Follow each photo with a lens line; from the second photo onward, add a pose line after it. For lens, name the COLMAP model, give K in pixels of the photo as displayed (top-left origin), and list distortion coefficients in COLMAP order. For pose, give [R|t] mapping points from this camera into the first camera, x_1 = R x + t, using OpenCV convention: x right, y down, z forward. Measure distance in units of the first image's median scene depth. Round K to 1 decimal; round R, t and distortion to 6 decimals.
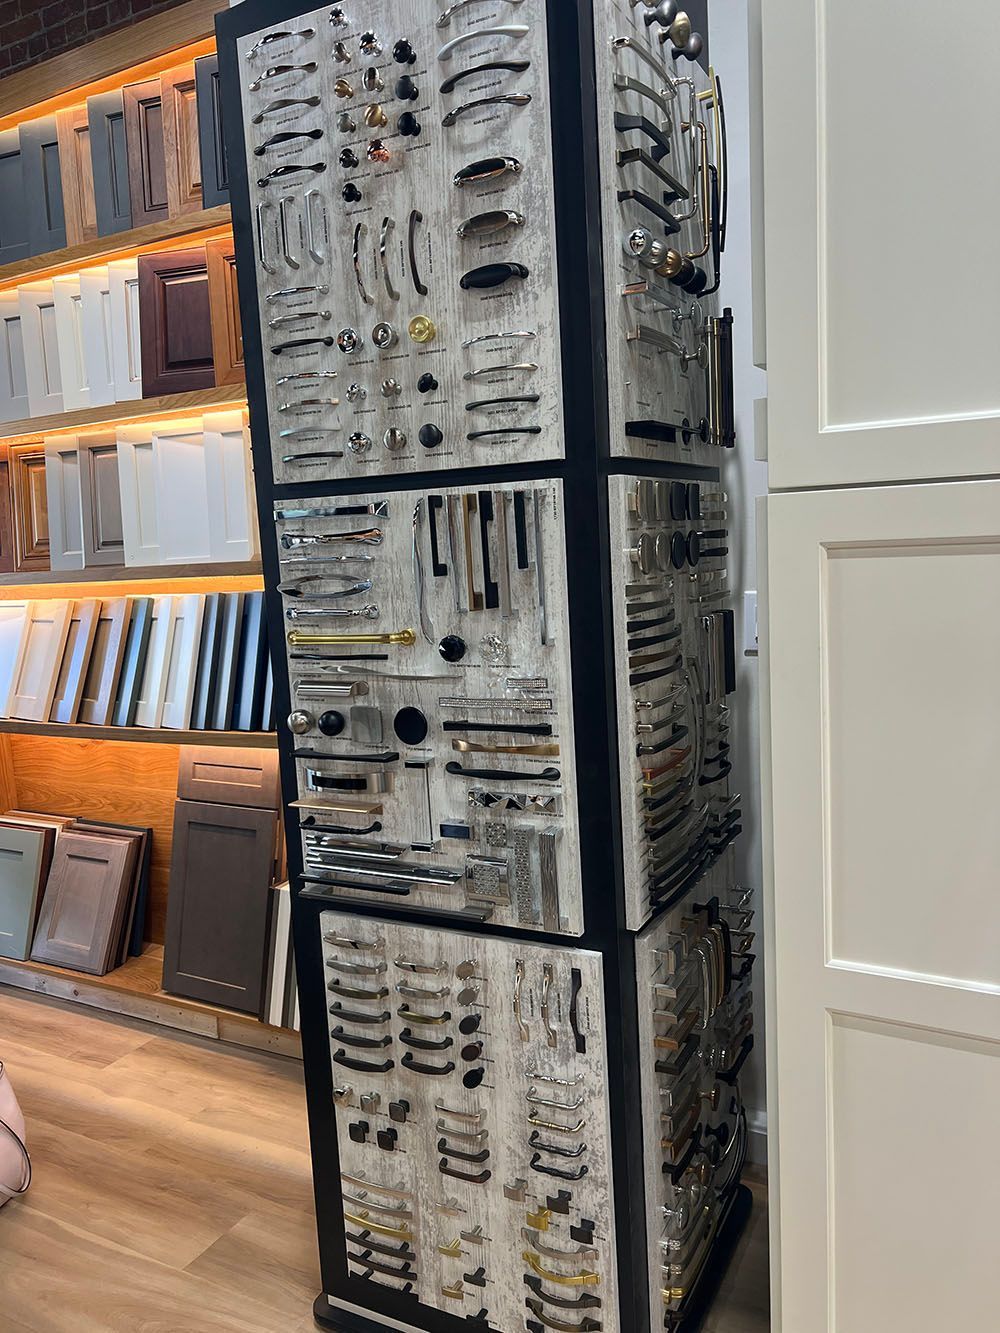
lens RADIAL K [[1002.2, 0, 498.5], [0, 1002.2, 674.9], [0, 0, 1]] dist [-0.003124, -0.007923]
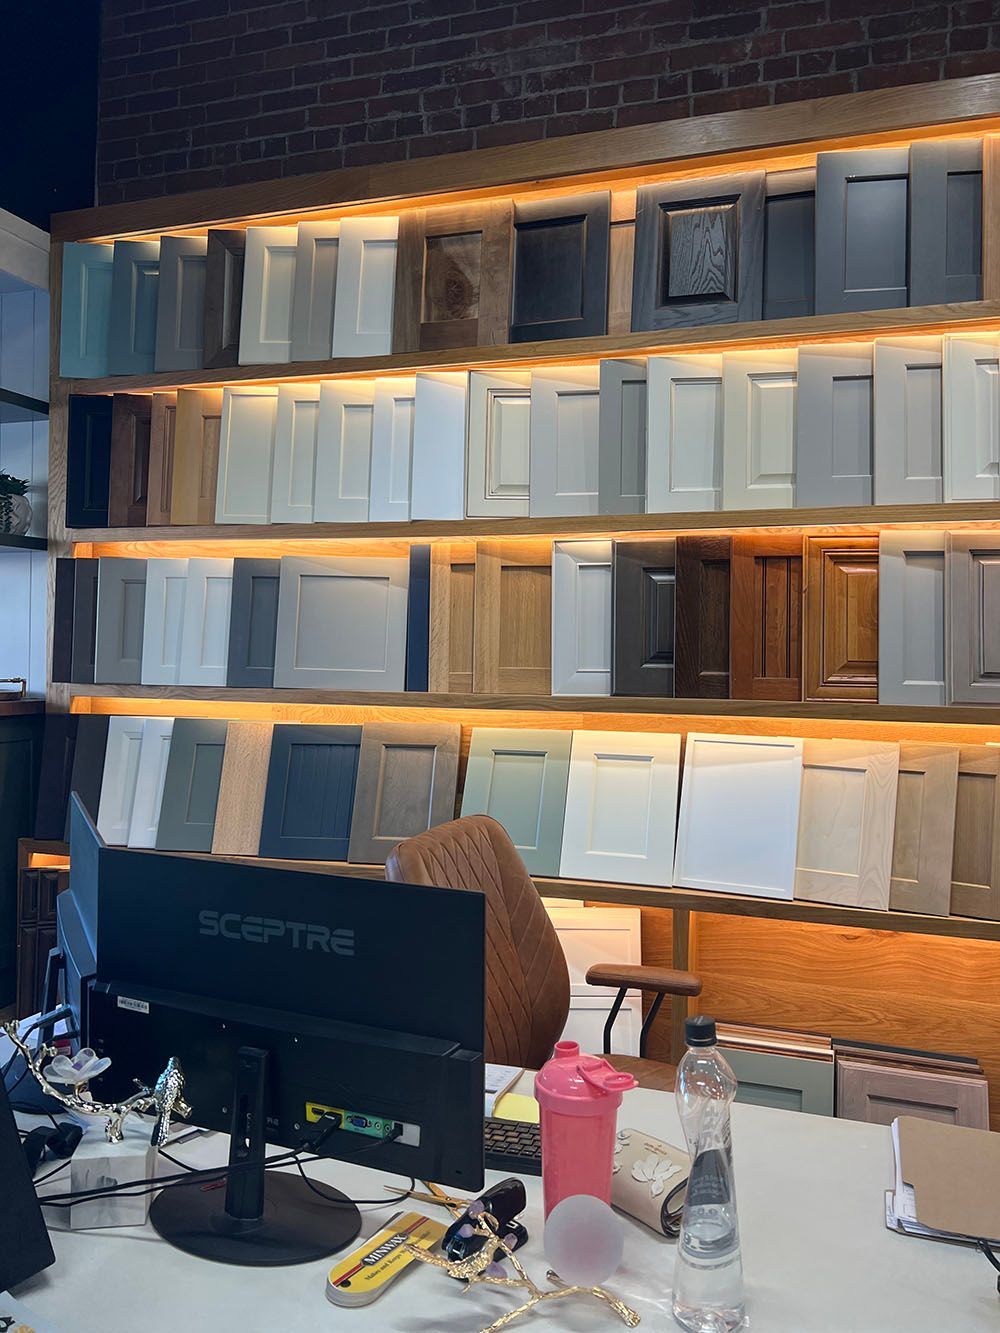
lens RADIAL K [[1013.8, 0, 500.0], [0, 1013.8, 666.5], [0, 0, 1]] dist [0.006169, -0.001429]
pose [[0.983622, 0.067177, 0.167257, -0.852516], [-0.046010, 0.990789, -0.127363, -0.021669], [-0.174272, 0.117581, 0.977652, 0.300117]]
